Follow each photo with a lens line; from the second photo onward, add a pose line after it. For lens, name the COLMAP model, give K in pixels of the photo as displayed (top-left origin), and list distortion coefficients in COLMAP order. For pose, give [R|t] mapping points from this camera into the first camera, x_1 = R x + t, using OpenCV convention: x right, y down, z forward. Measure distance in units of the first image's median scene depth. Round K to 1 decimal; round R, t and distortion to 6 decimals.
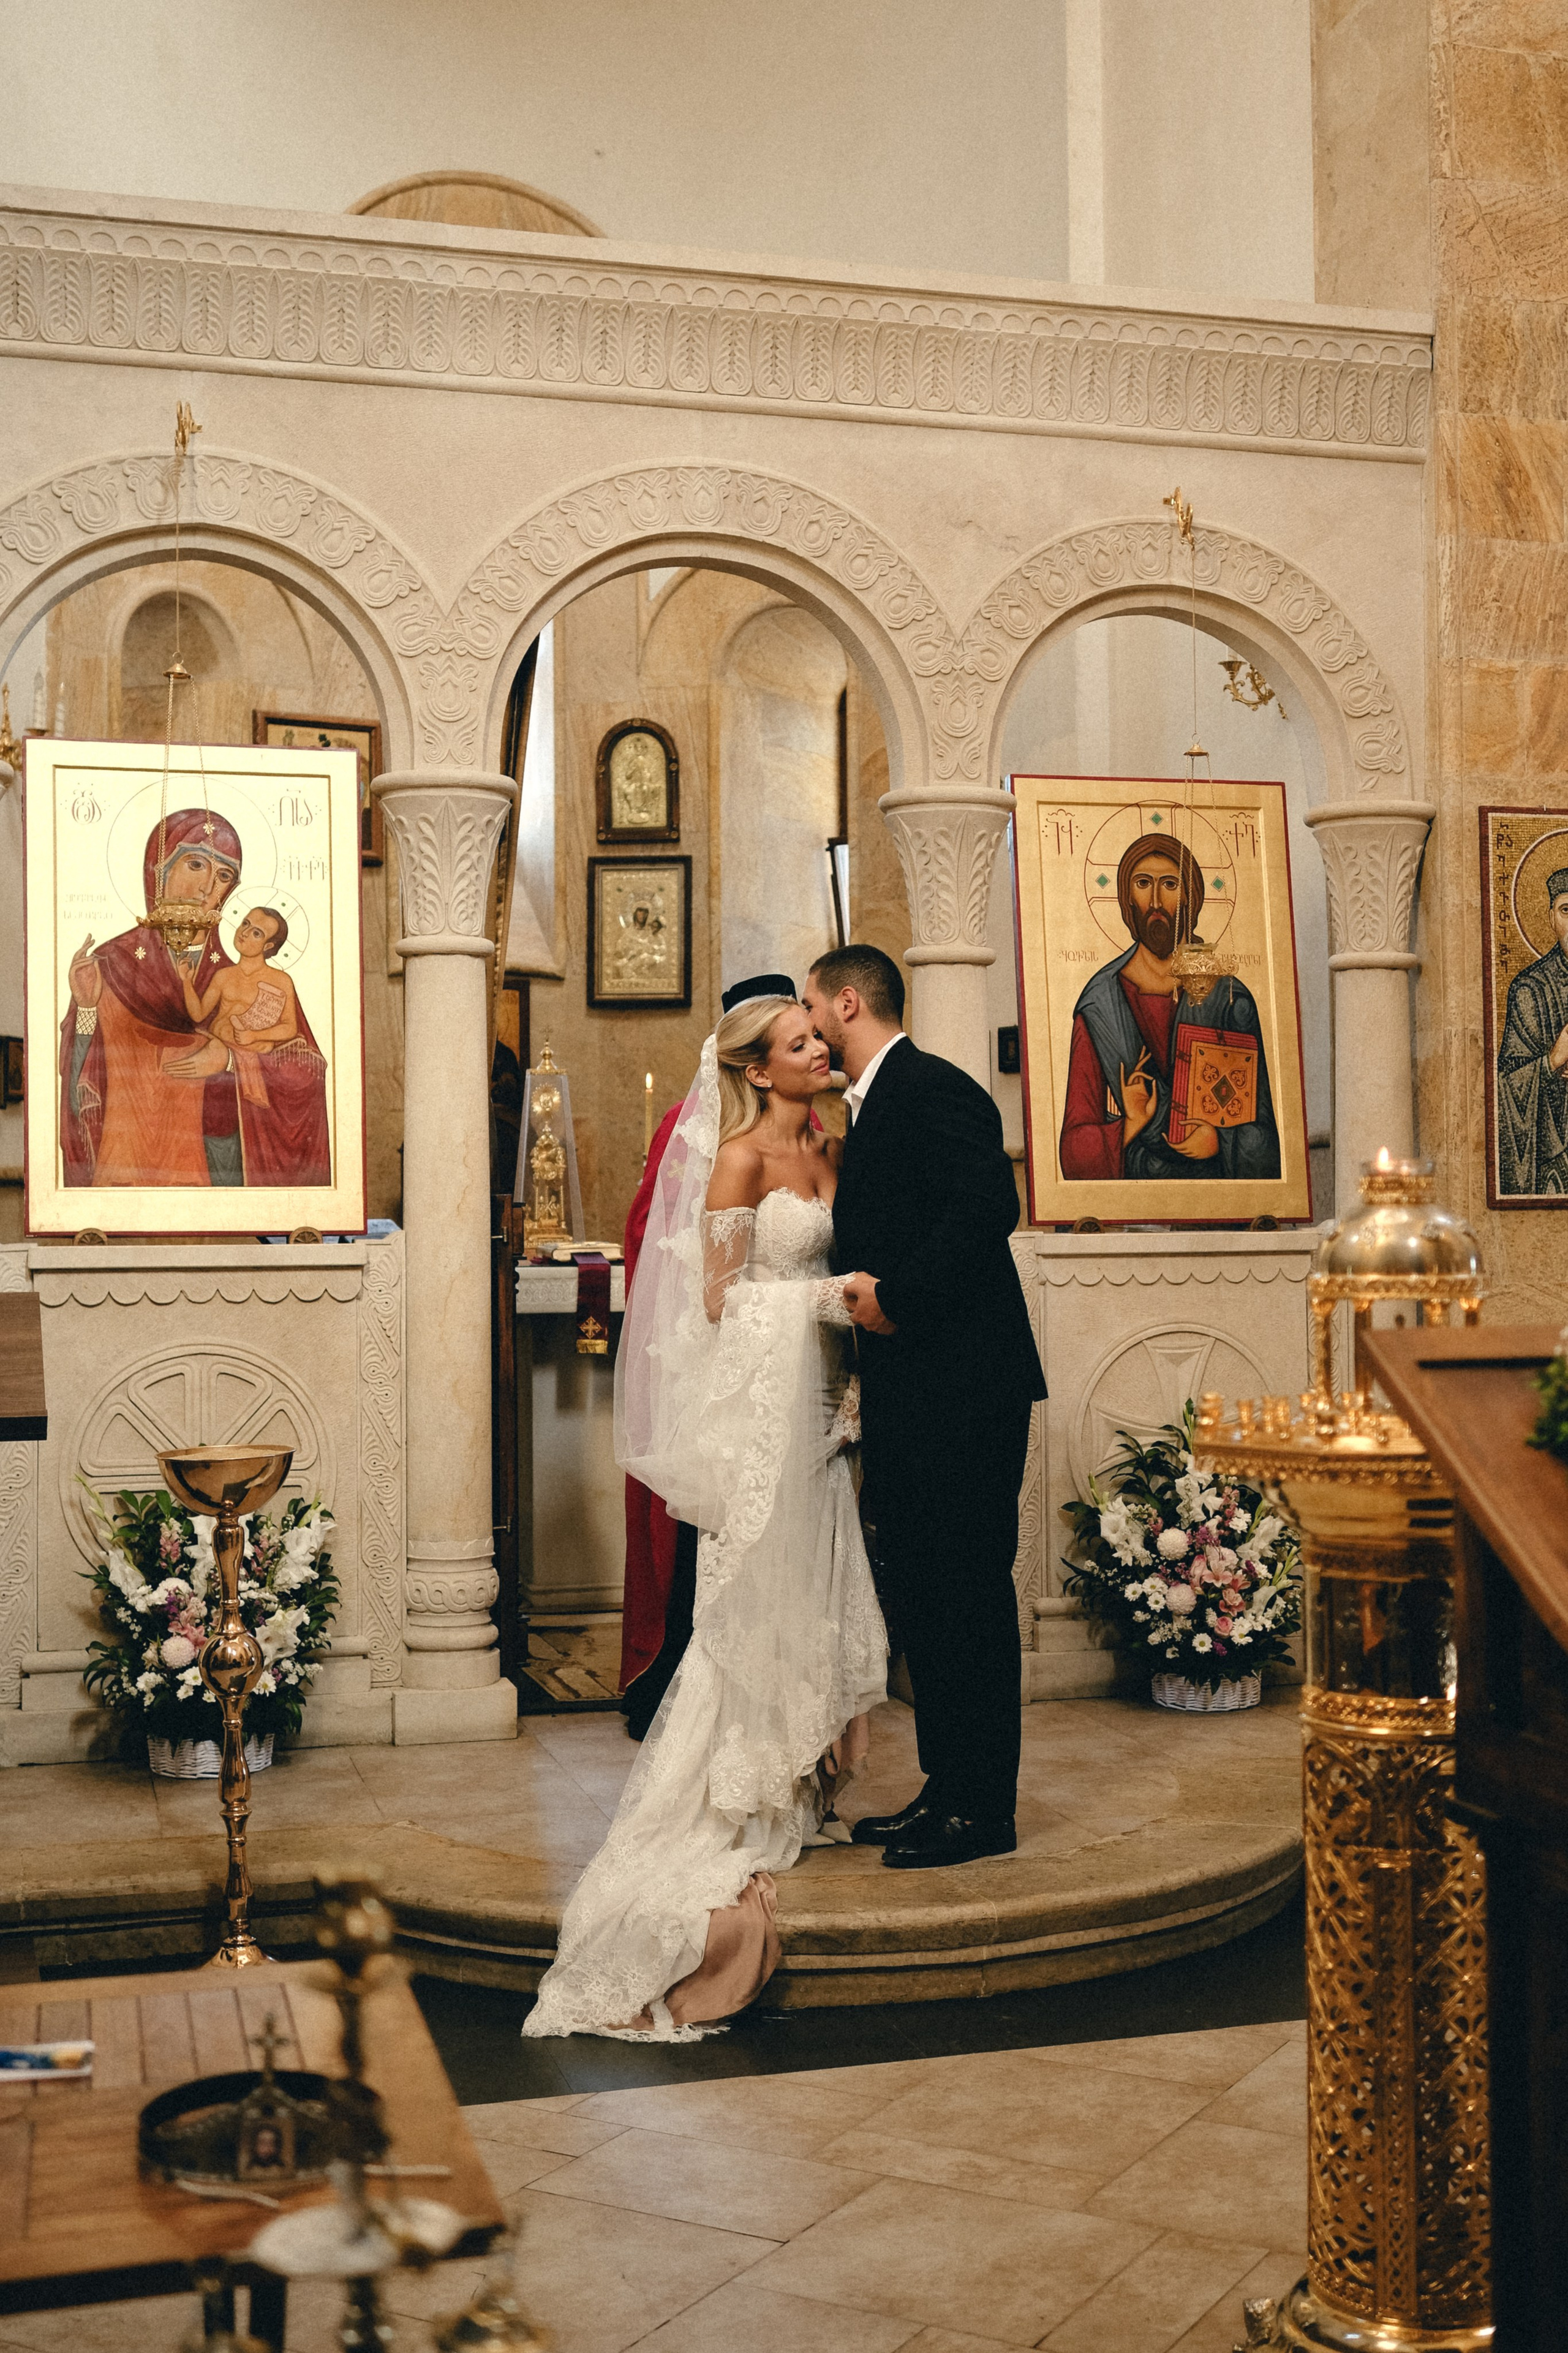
lens RADIAL K [[2836.8, 0, 780.5], [0, 2836.8, 1123.6], [0, 0, 1]] dist [-0.015146, 0.038670]
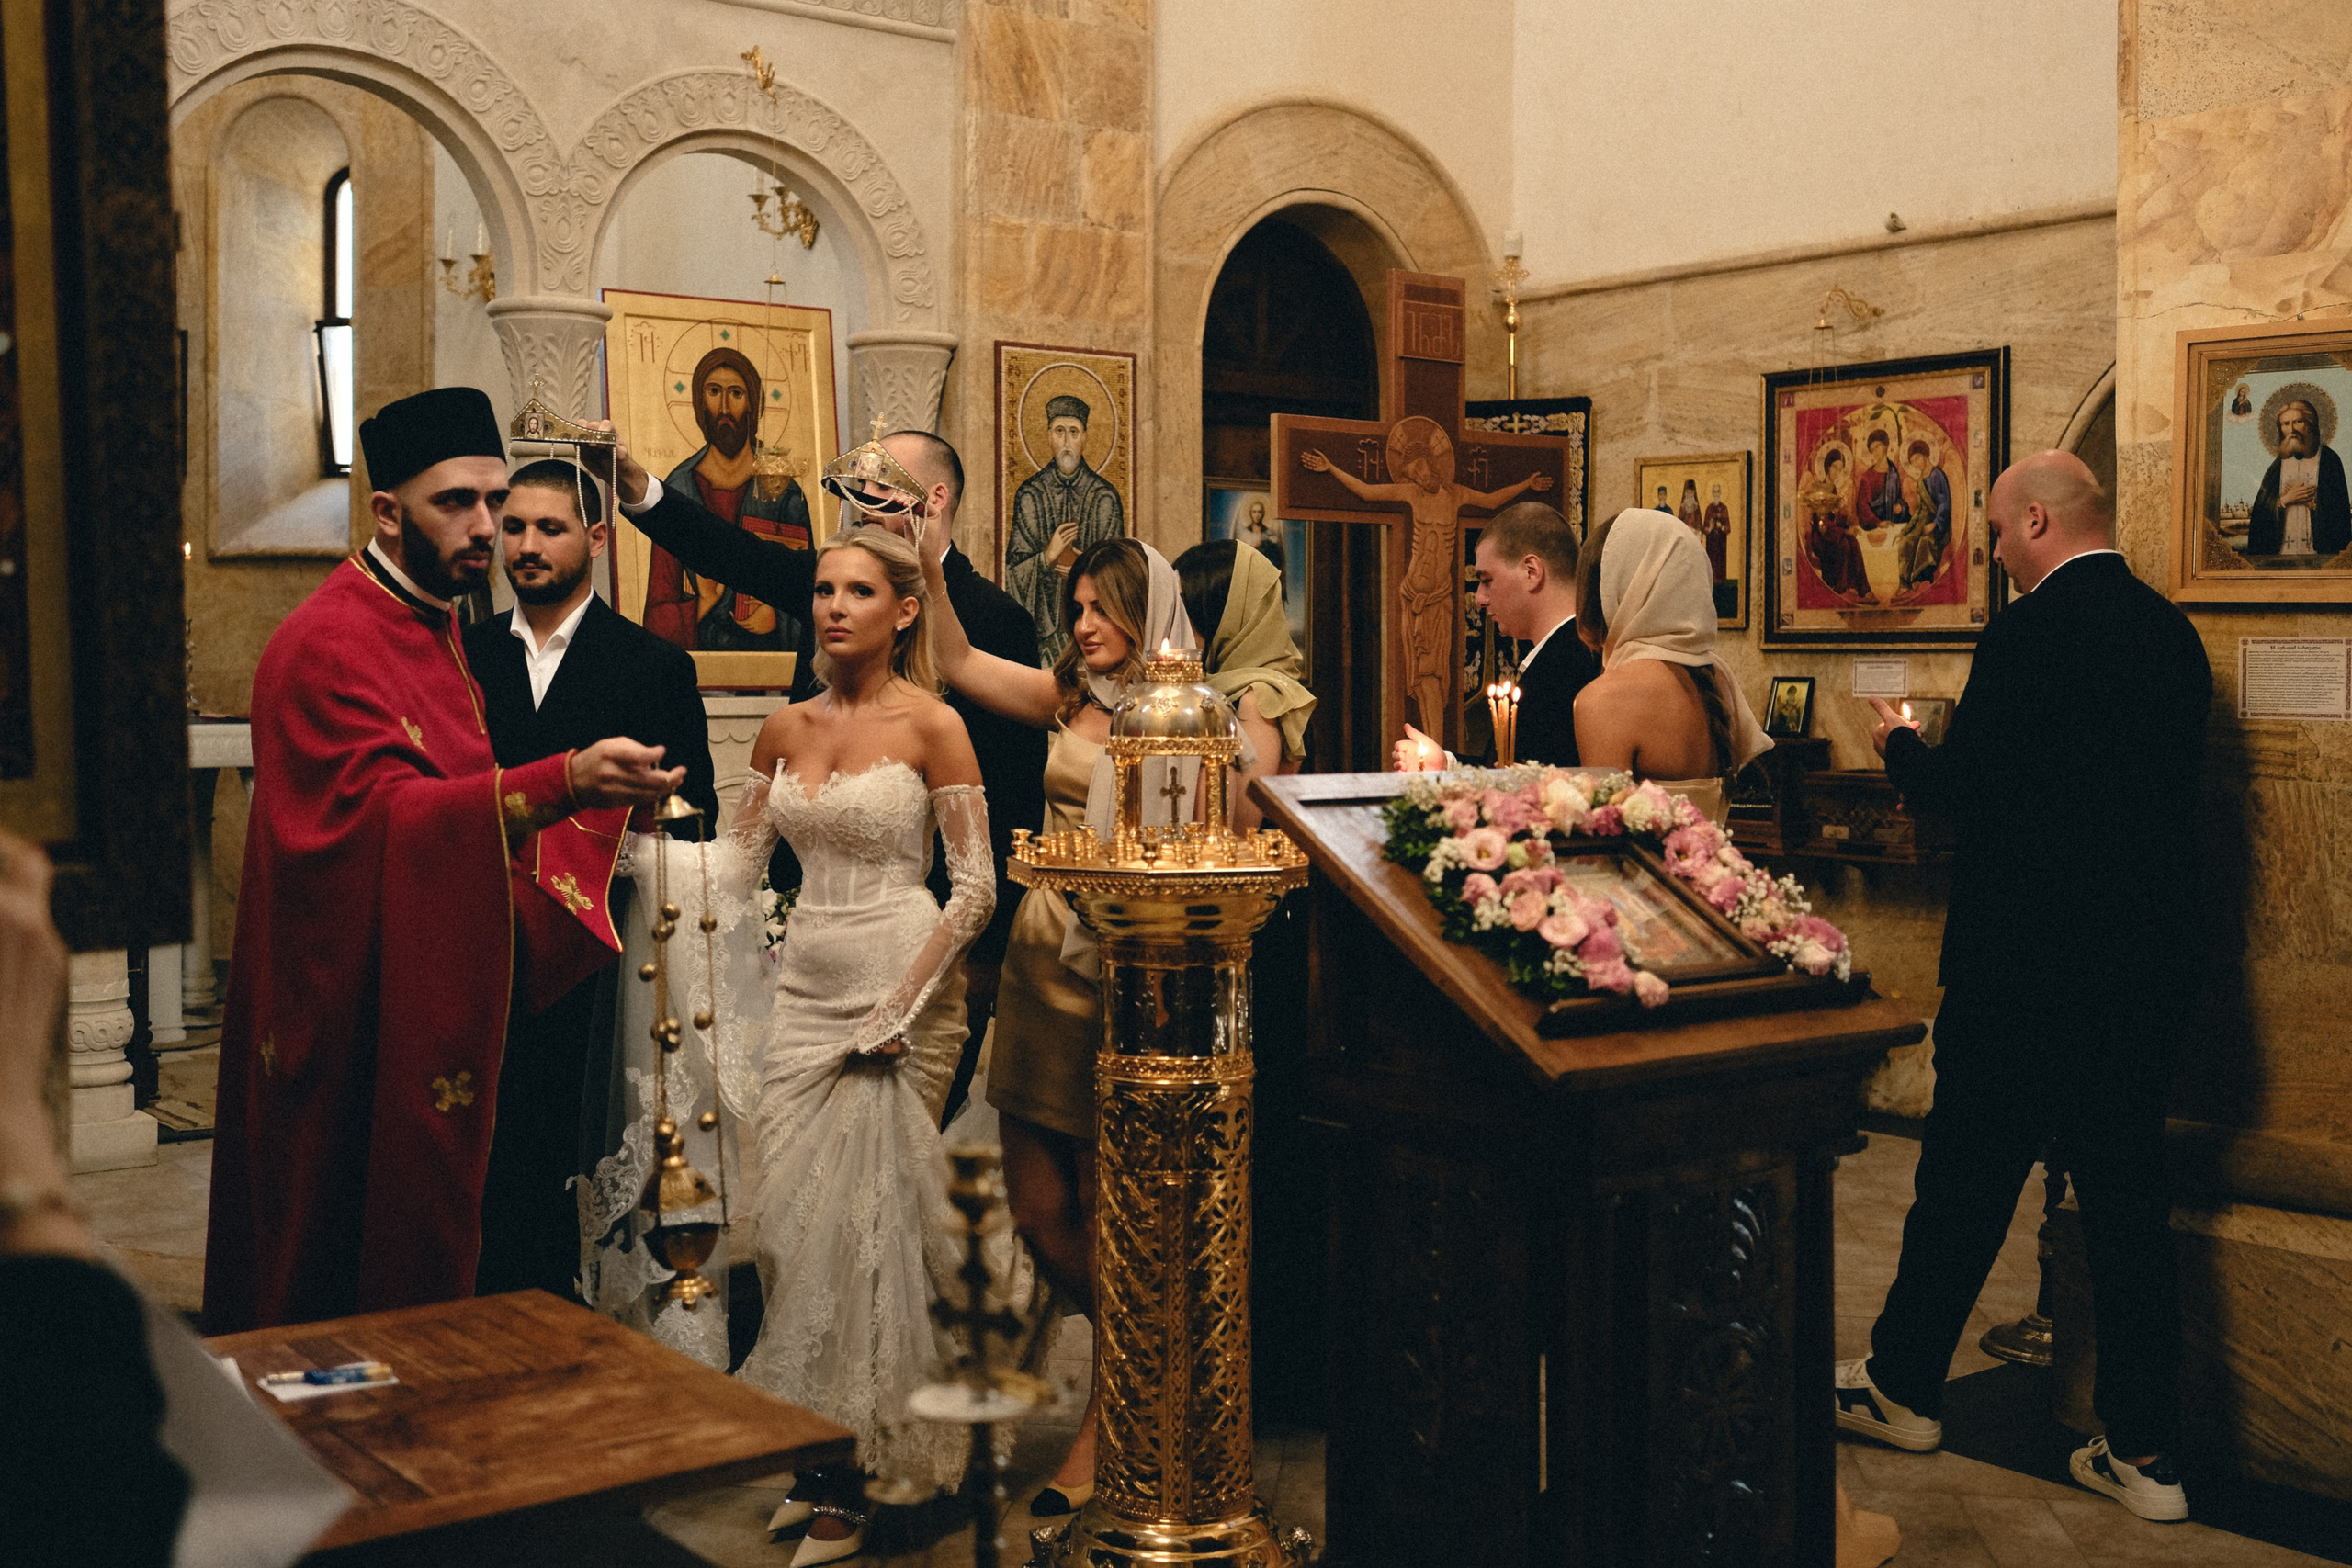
lens RADIAL K [[2616.2, 0, 1173.7], [0, 2616.2, 708.3], [0, 0, 1]] dist [-0.008684, 0.016355]
pose [[0.924485, 0.005091, 0.381185, -0.106286], [-0.021837, 0.998976, 0.039621, -0.003287], [-0.380593, -0.044953, 0.923650, -0.049181]]
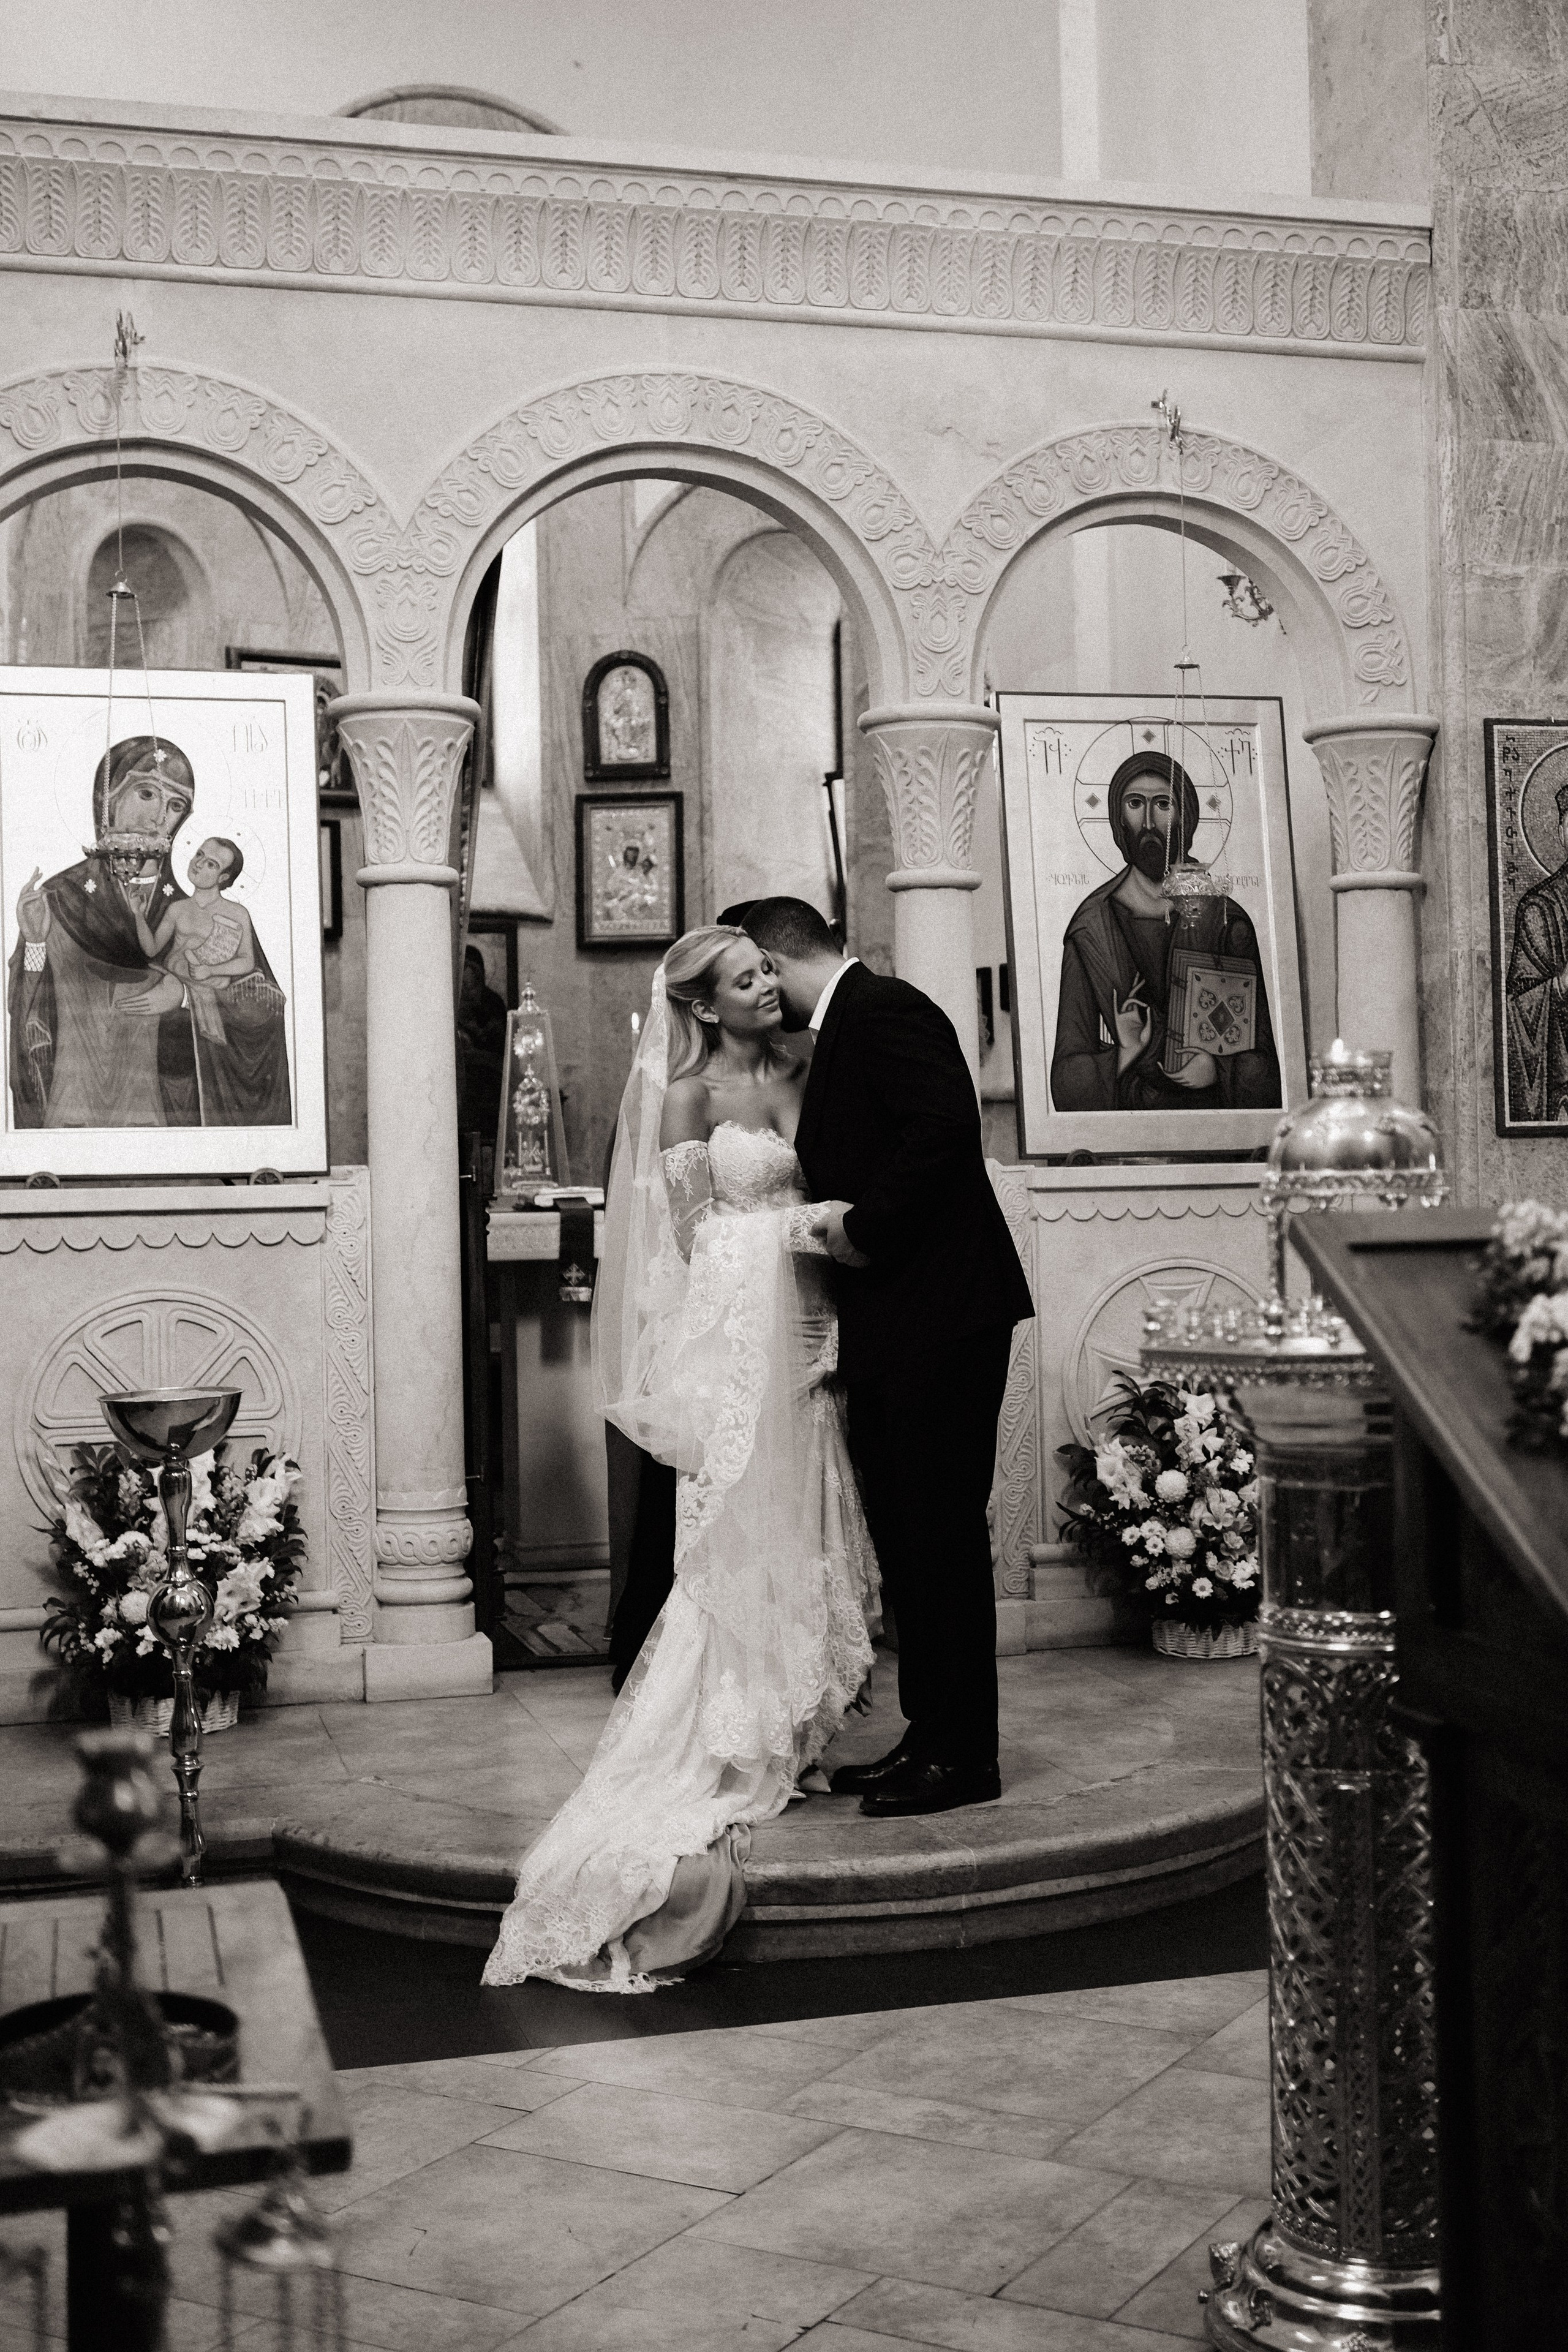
lens RADIAL K [[2915.8, 0, 789.3], [0, 2915.8, 1122.7], [0, 0, 1]] dist [-0.008828, 0.019018]
pose [[0.999903, -0.013072, -0.004739, 0.014287], [0.013134, 0.999823, 0.013448, 0.009295], [0.004563, -0.013509, 0.999898, 0.008213]]
